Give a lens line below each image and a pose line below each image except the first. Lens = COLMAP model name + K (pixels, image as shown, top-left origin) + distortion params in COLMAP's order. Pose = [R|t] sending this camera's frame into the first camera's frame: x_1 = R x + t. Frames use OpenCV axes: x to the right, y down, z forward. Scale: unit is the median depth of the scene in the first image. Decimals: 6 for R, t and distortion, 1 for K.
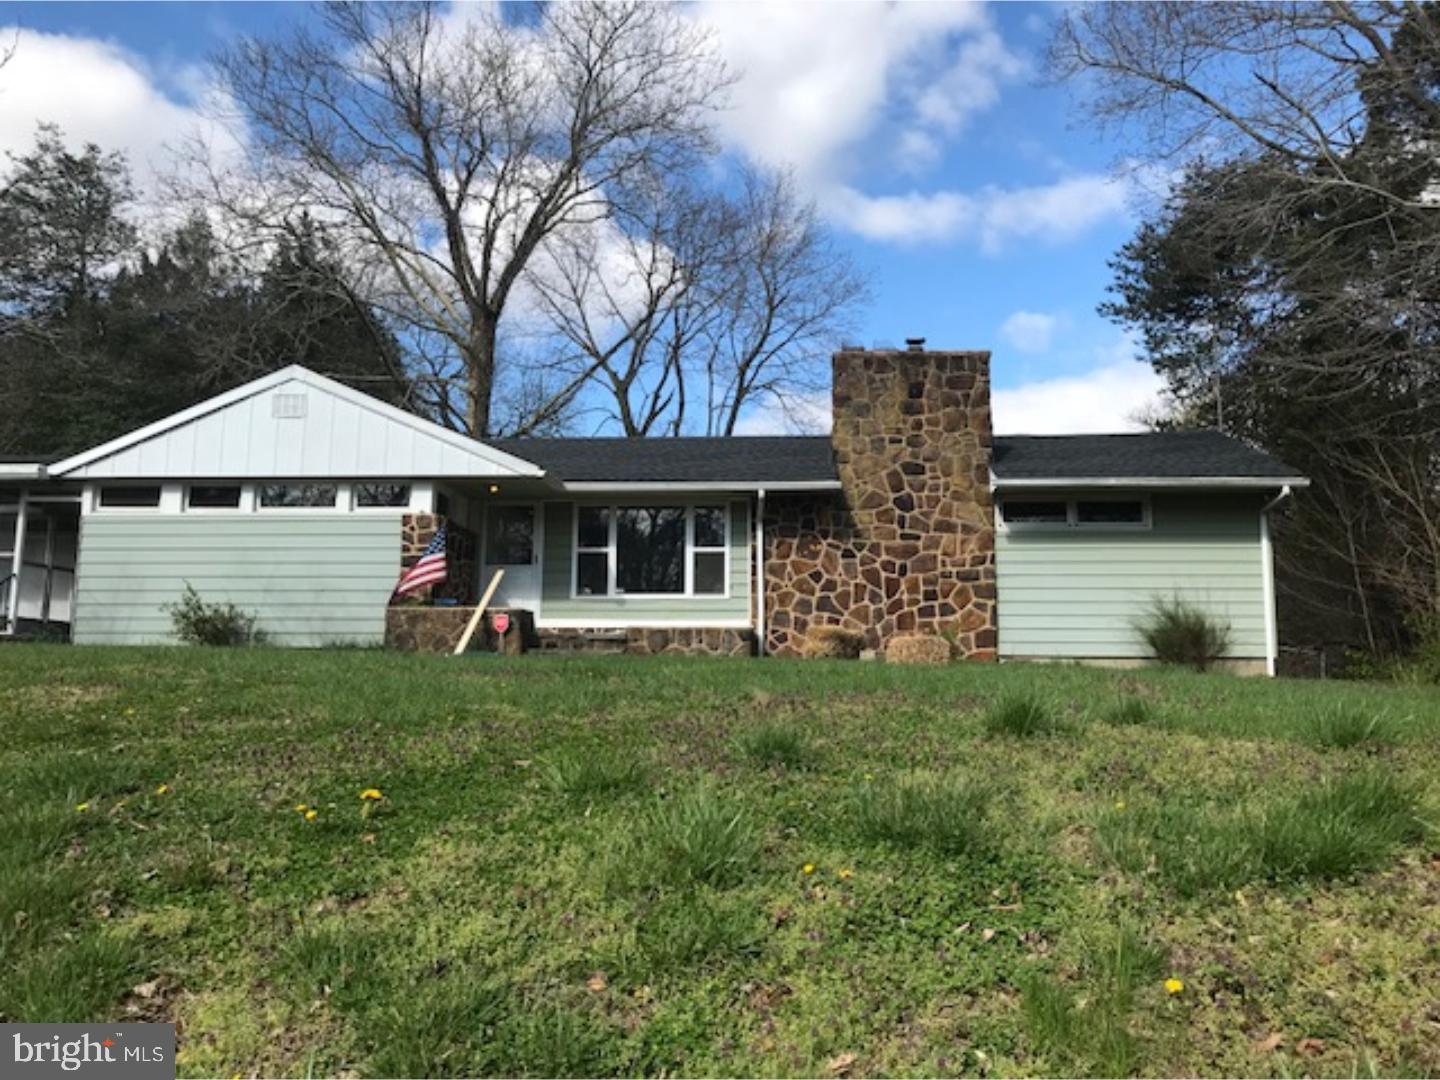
lens RADIAL K [[1159.6, 0, 720.0], [0, 1159.6, 540.0], [0, 0, 1]] dist [0.012120, -0.008379]
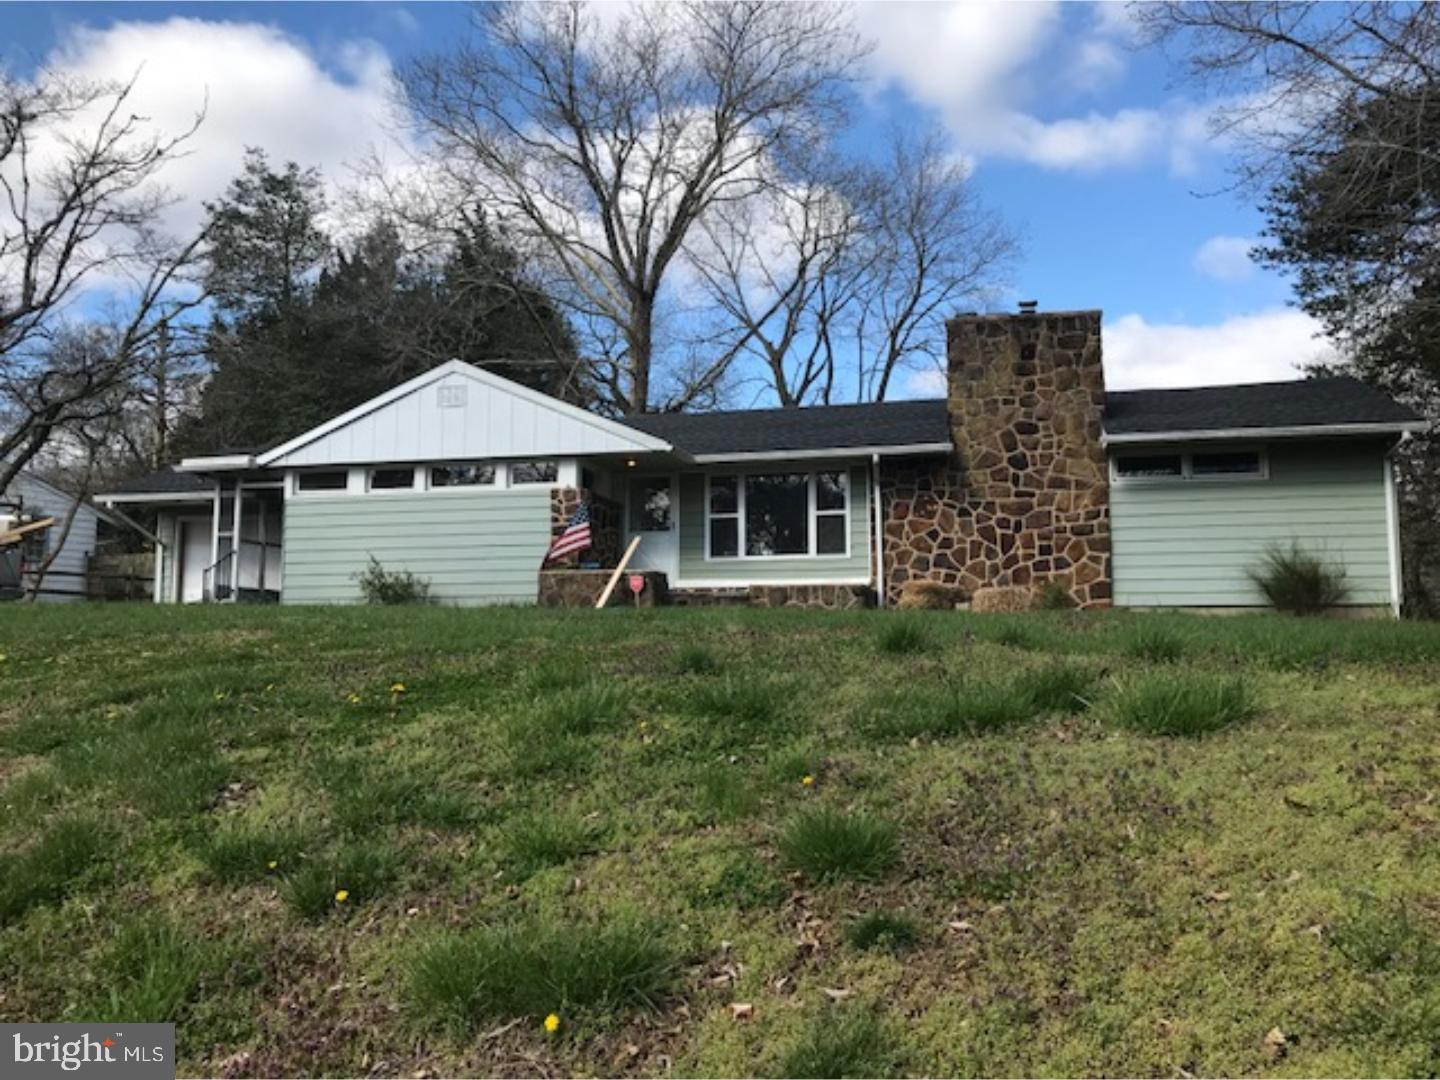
lens RADIAL K [[1159.6, 0, 720.0], [0, 1159.6, 540.0], [0, 0, 1]] dist [0.012120, -0.008379]
pose [[0.986423, -0.025424, -0.162243, 0.062664], [0.030603, 0.999096, 0.029500, -0.000704], [0.161346, -0.034065, 0.986310, -0.070752]]
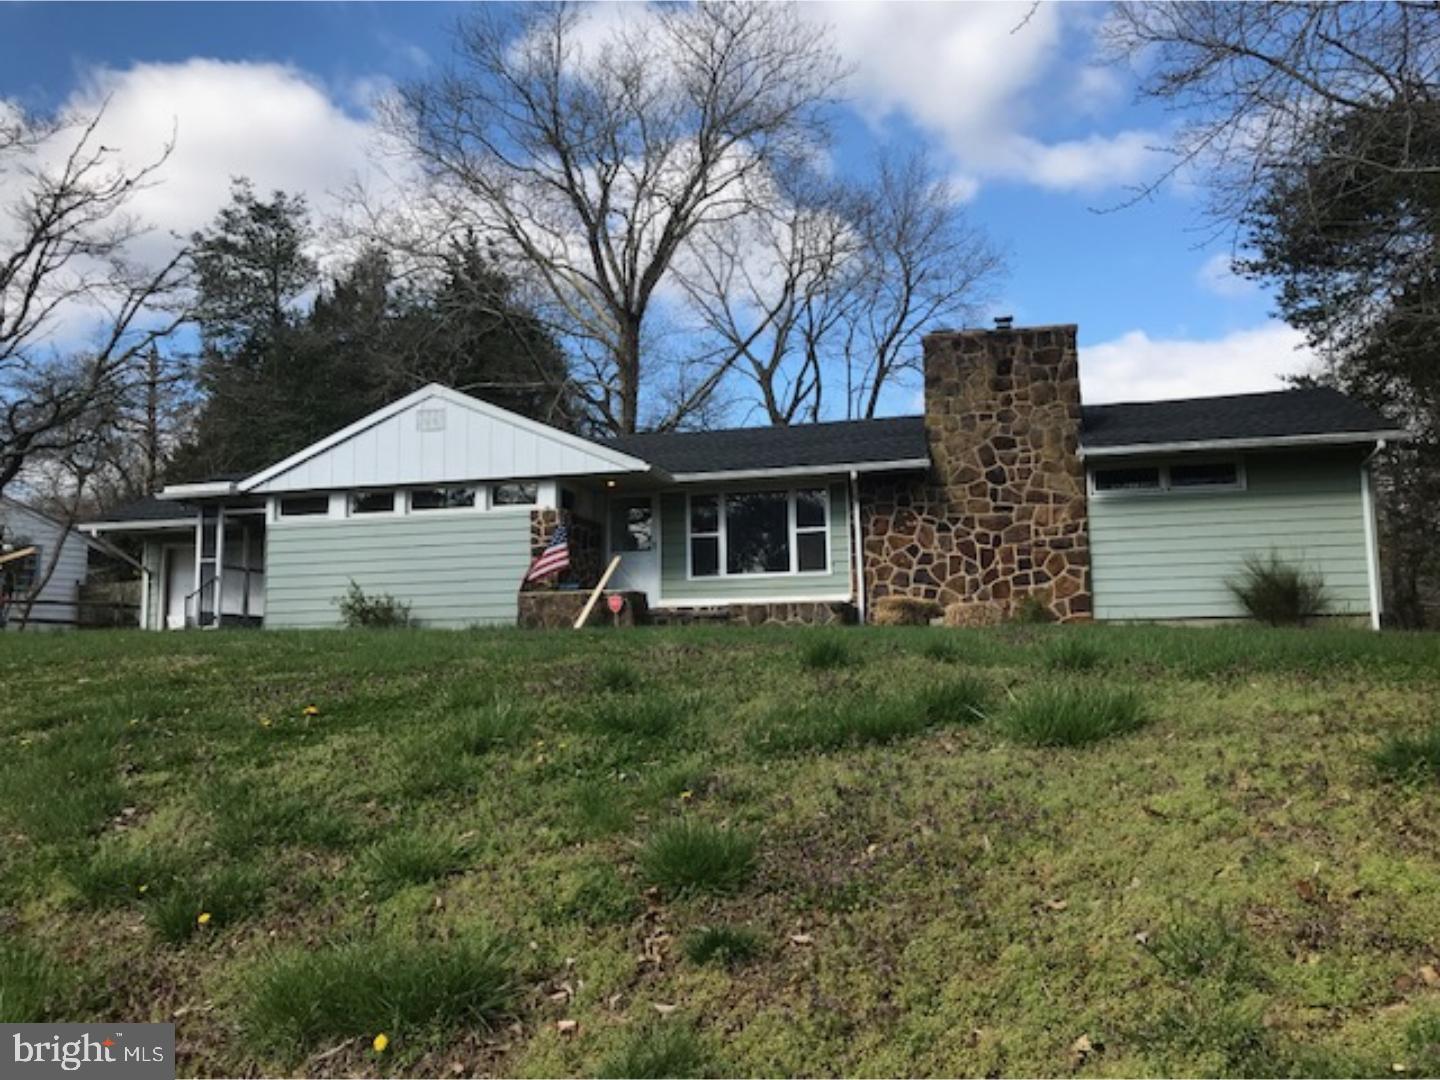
lens RADIAL K [[1158.8, 0, 720.0], [0, 1158.8, 540.0], [0, 0, 1]] dist [0.008519, 0.001906]
pose [[0.985473, -0.042985, -0.164303, 0.083476], [0.045660, 0.998878, 0.012537, 0.000671], [0.163580, -0.019857, 0.986330, -0.067795]]
